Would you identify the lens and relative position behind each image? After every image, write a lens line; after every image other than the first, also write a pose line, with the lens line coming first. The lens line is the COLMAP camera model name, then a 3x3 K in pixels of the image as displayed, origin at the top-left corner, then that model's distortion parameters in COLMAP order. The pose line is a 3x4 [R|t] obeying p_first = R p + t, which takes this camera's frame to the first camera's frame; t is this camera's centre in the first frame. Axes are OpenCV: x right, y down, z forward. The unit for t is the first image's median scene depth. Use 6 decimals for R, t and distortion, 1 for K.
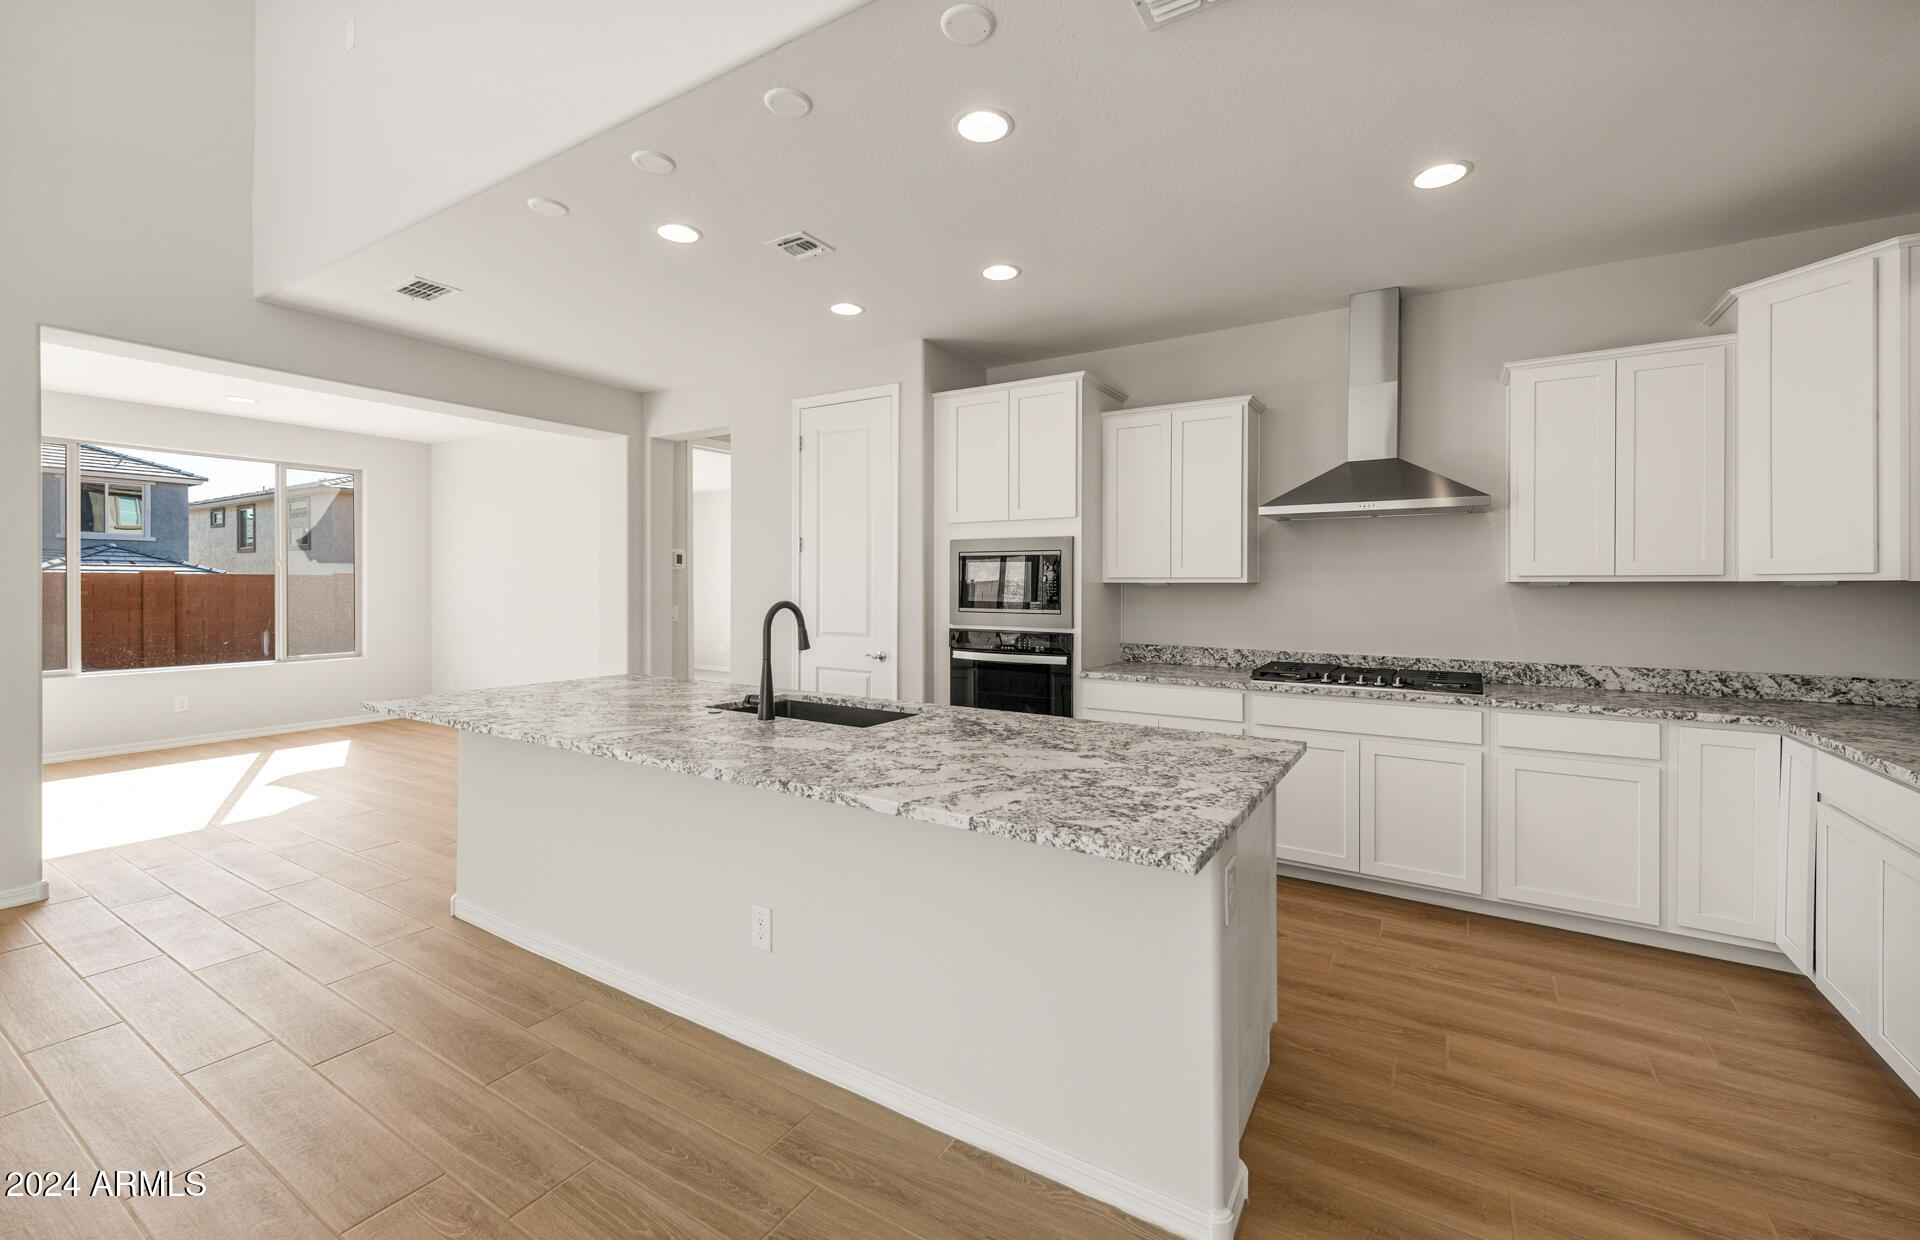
lens RADIAL K [[772.7, 0, 970.5], [0, 772.7, 590.1], [0, 0, 1]] dist [0.014560, -0.004512]
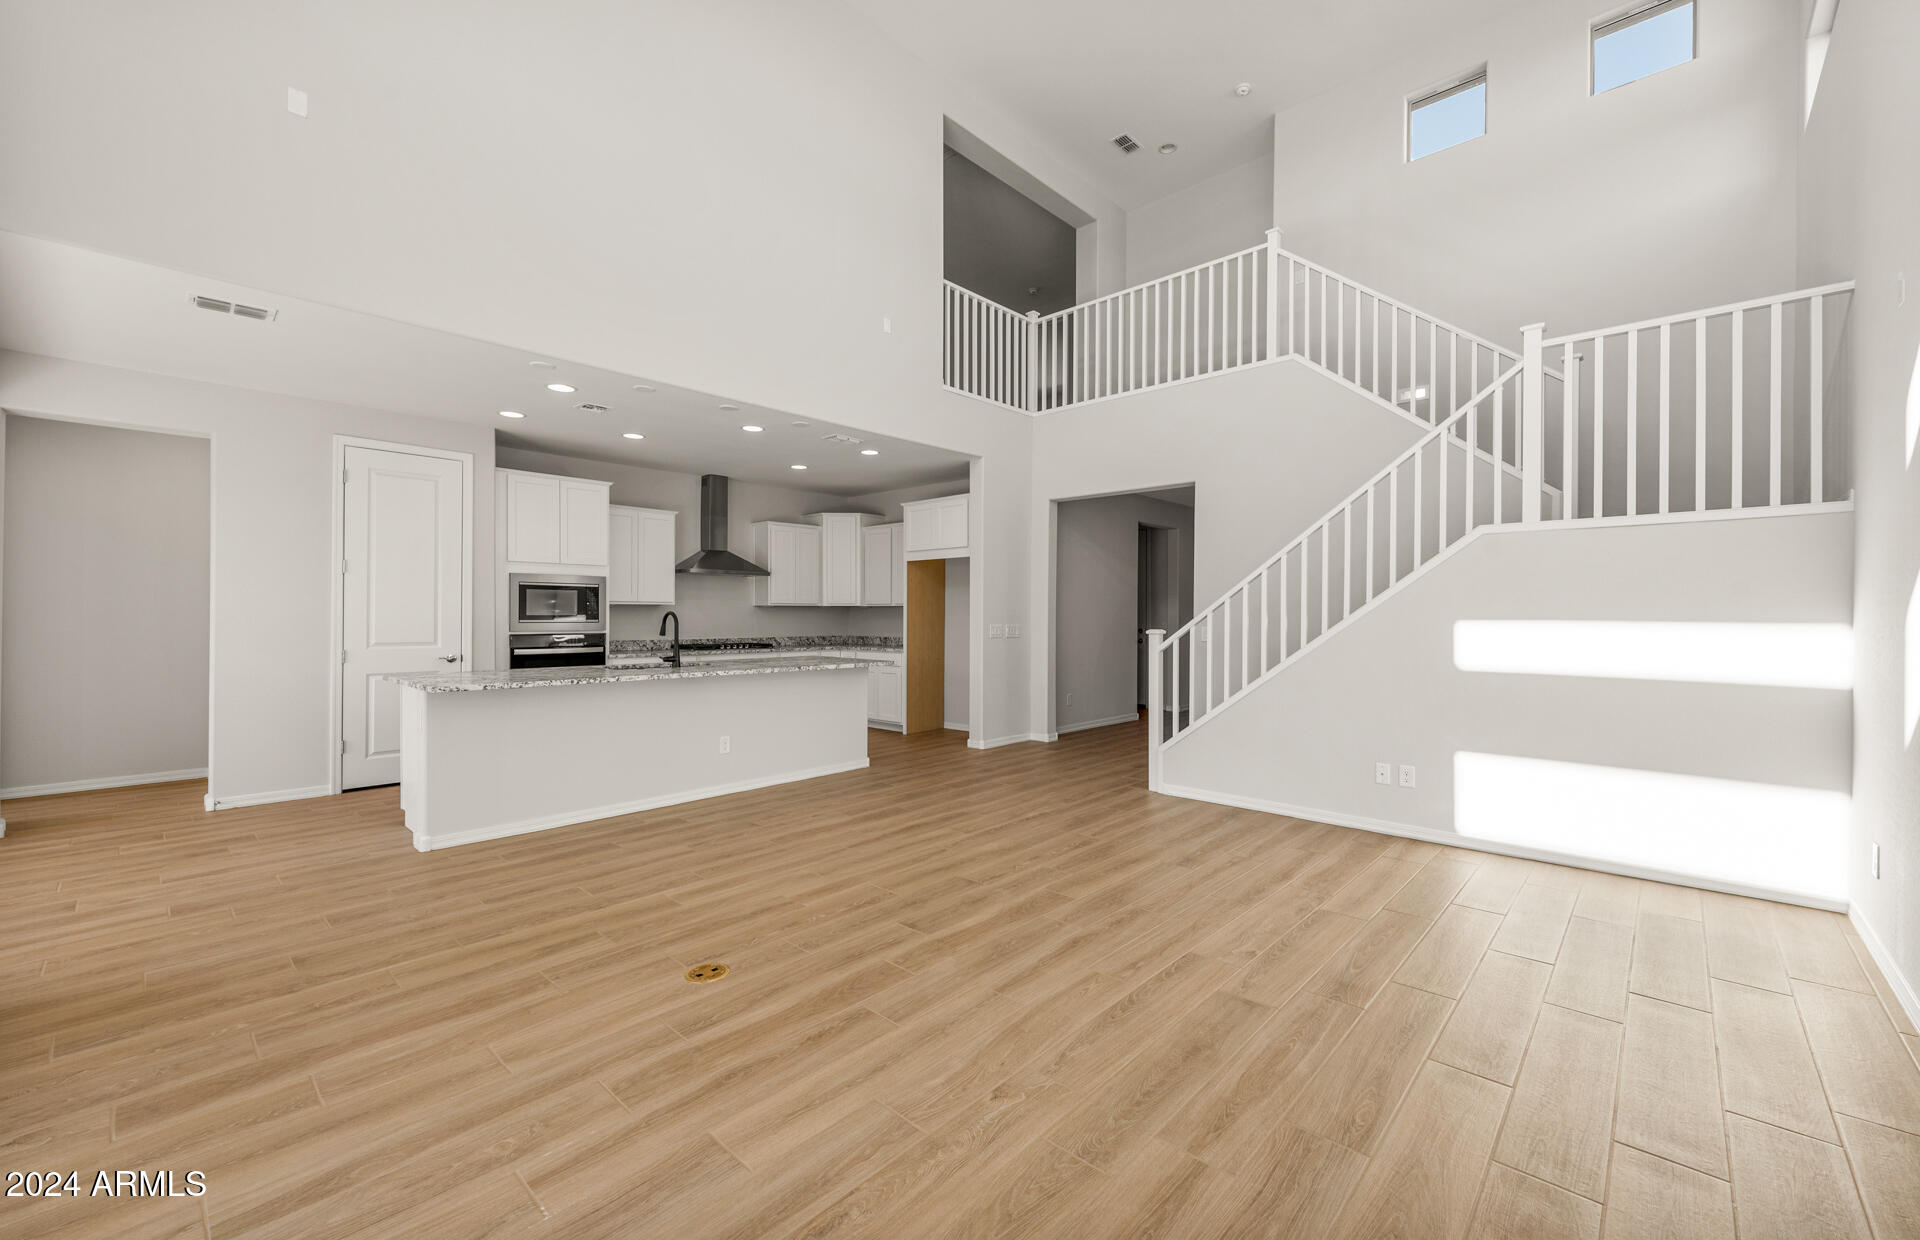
lens RADIAL K [[772.7, 0, 968.2], [0, 772.7, 614.1], [0, 0, 1]] dist [0.014560, -0.004512]
pose [[0.189794, -0.002633, 0.981820, -1.550603], [0.003297, 0.999992, 0.002044, 0.013905], [-0.981818, 0.002849, 0.189801, -0.130310]]
